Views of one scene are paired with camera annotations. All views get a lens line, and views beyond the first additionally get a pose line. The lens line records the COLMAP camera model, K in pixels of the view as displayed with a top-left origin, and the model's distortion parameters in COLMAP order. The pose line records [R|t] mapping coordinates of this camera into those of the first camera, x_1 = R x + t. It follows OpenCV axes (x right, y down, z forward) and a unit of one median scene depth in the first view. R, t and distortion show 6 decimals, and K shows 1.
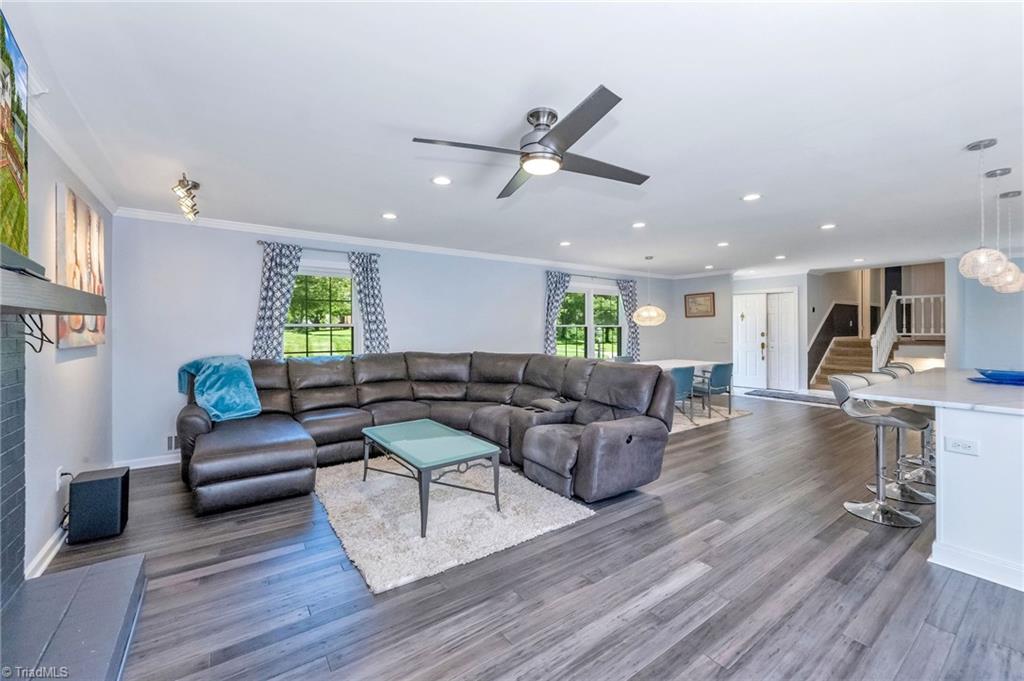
lens RADIAL K [[406.4, 0, 509.9], [0, 406.4, 335.5], [0, 0, 1]] dist [-0.000698, -0.000253]
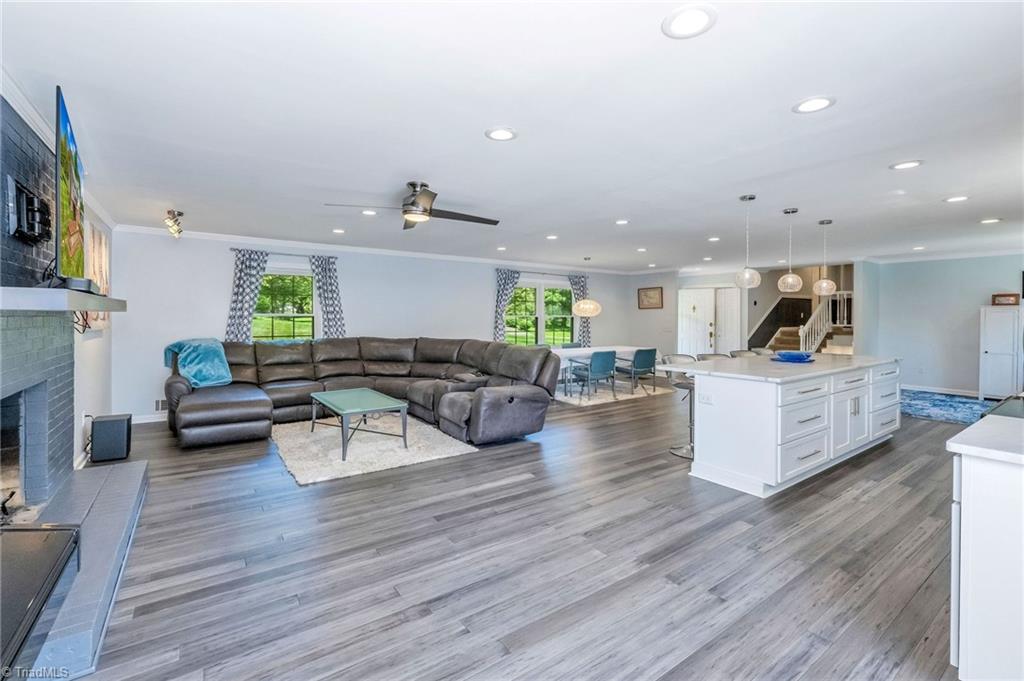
lens RADIAL K [[406.4, 0, 539.5], [0, 406.4, 324.7], [0, 0, 1]] dist [-0.000698, -0.000253]
pose [[0.996816, 0.008256, 0.079303, 0.268359], [-0.008550, 0.999958, 0.003368, -0.007570], [-0.079271, -0.004035, 0.996845, -0.378890]]
